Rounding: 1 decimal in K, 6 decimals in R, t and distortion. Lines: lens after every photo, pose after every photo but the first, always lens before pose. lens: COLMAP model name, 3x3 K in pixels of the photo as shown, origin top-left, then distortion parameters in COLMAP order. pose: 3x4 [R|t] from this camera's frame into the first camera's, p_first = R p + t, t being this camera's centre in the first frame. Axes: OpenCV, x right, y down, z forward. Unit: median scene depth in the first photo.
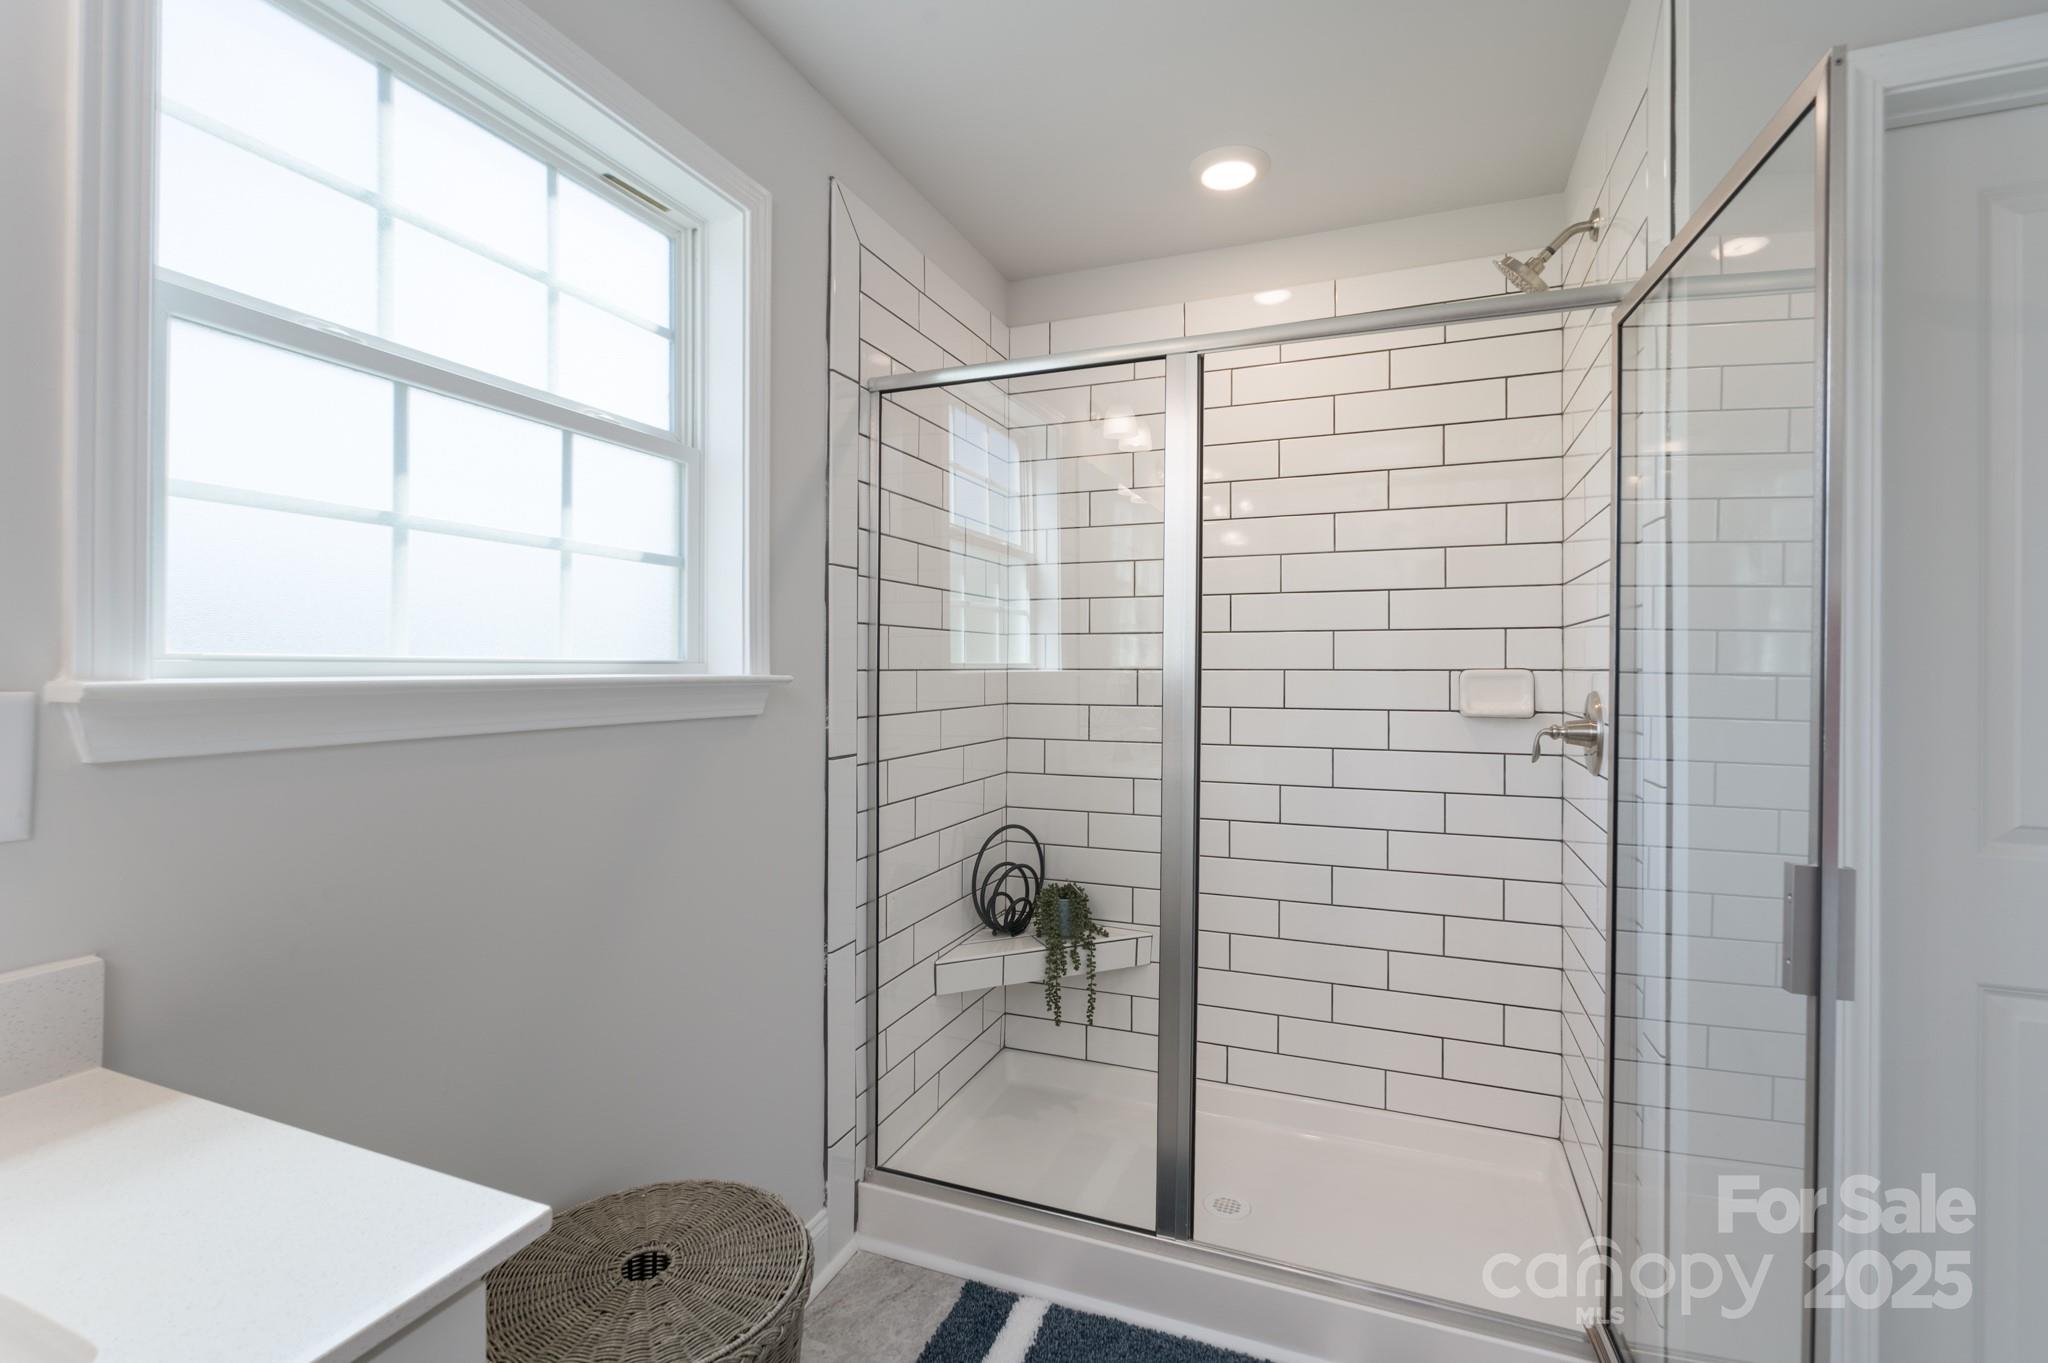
lens RADIAL K [[922.2, 0, 1021.5], [0, 922.2, 668.3], [0, 0, 1]] dist [0.001522, 0.000051]
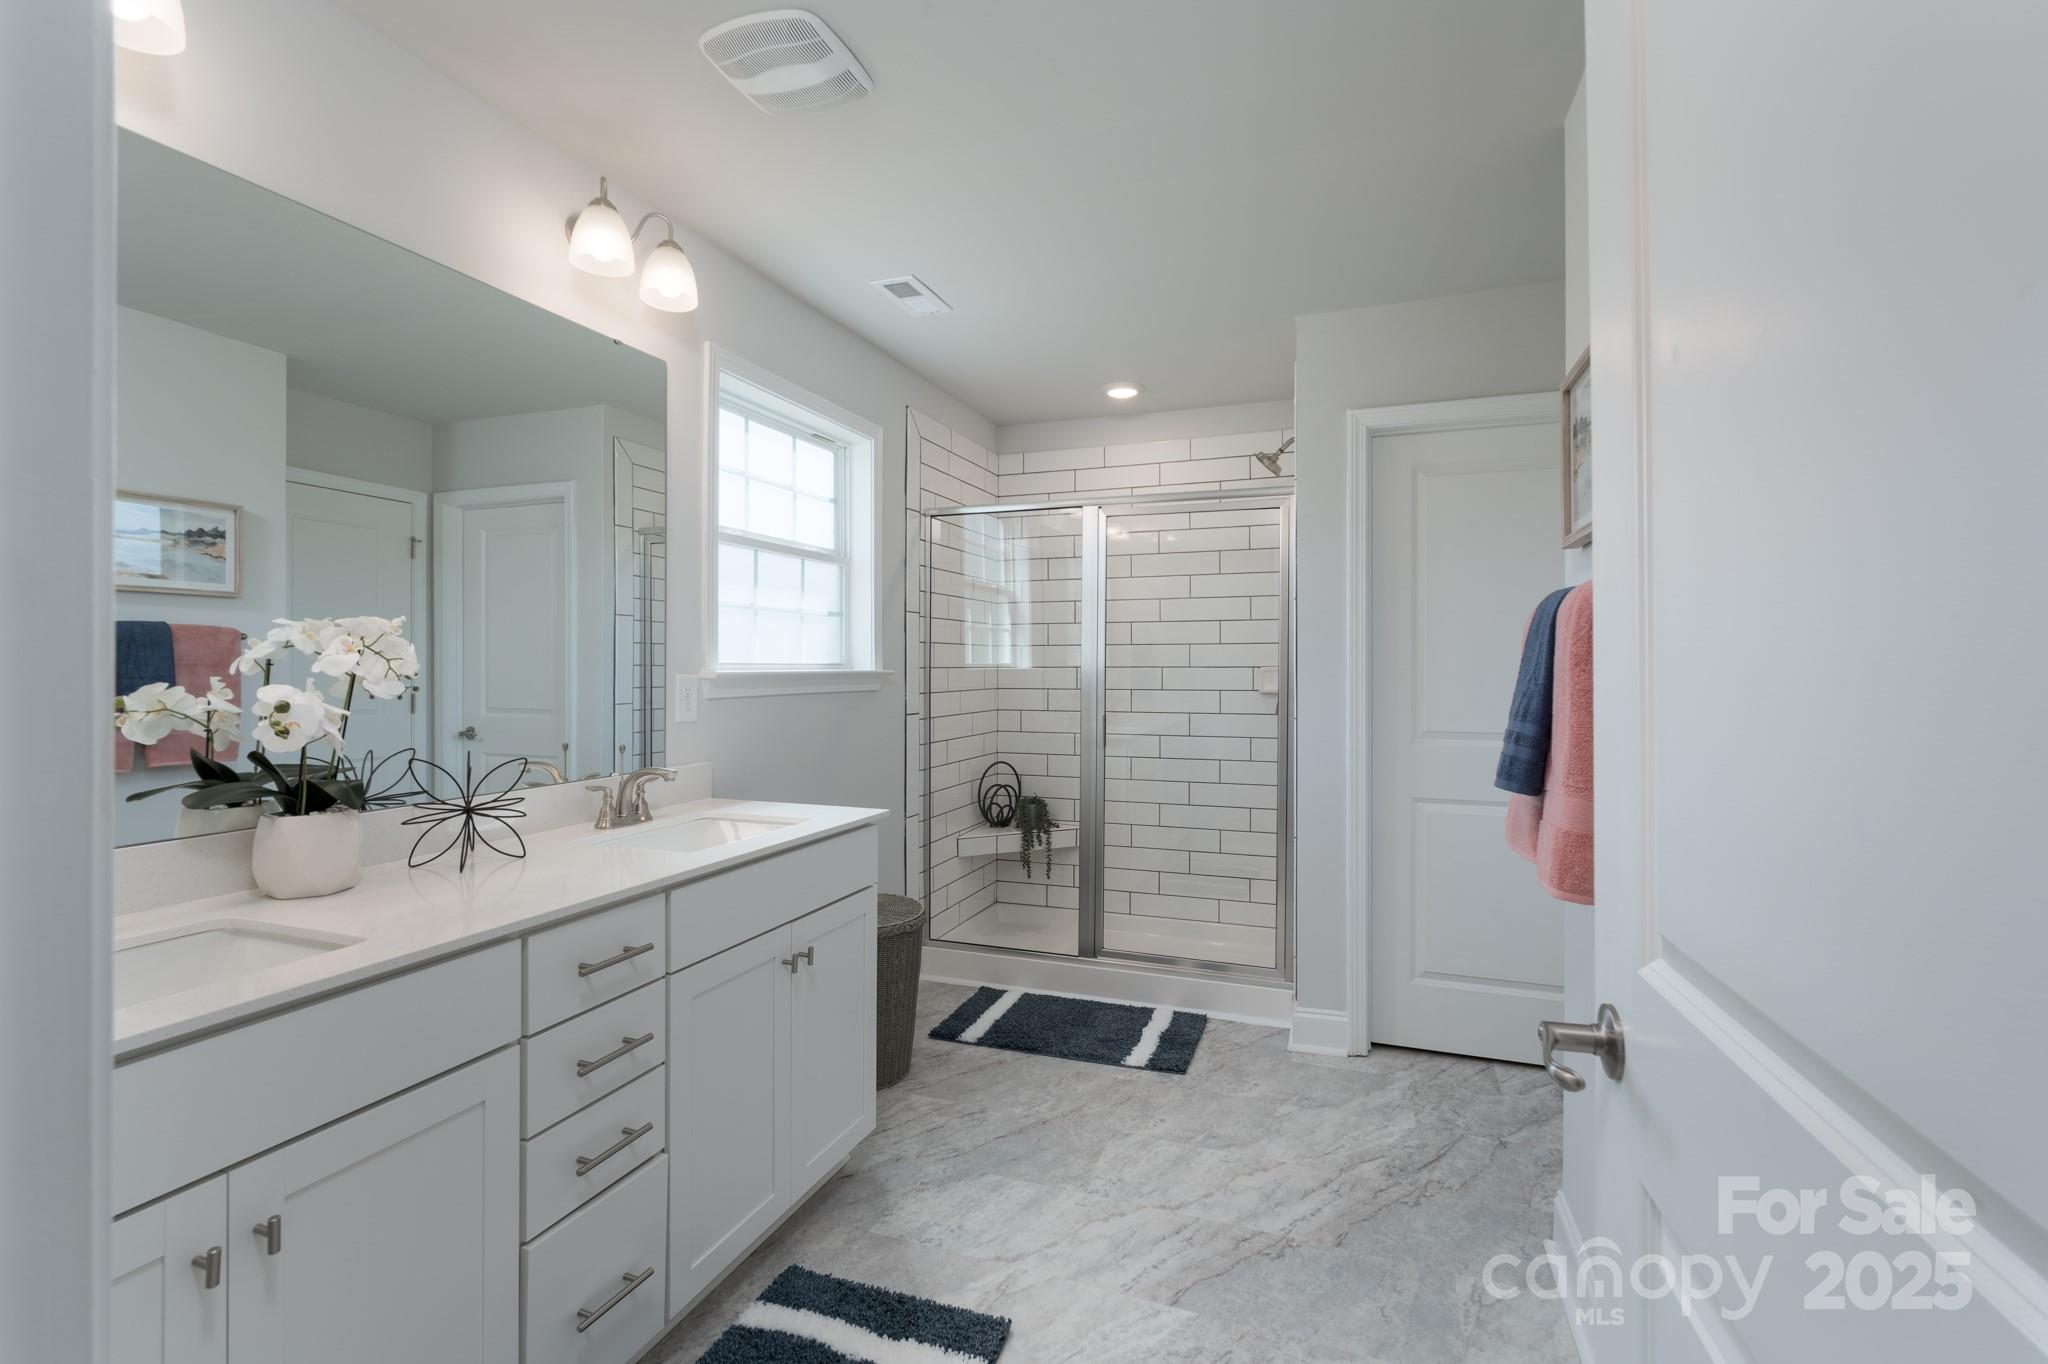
lens RADIAL K [[922.2, 0, 1025.1], [0, 922.2, 670.8], [0, 0, 1]] dist [0.001522, 0.000051]
pose [[0.999545, -0.001769, 0.030117, -0.017920], [0.001649, 0.999991, 0.004014, 0.000727], [-0.030124, -0.003962, 0.999538, -0.689887]]
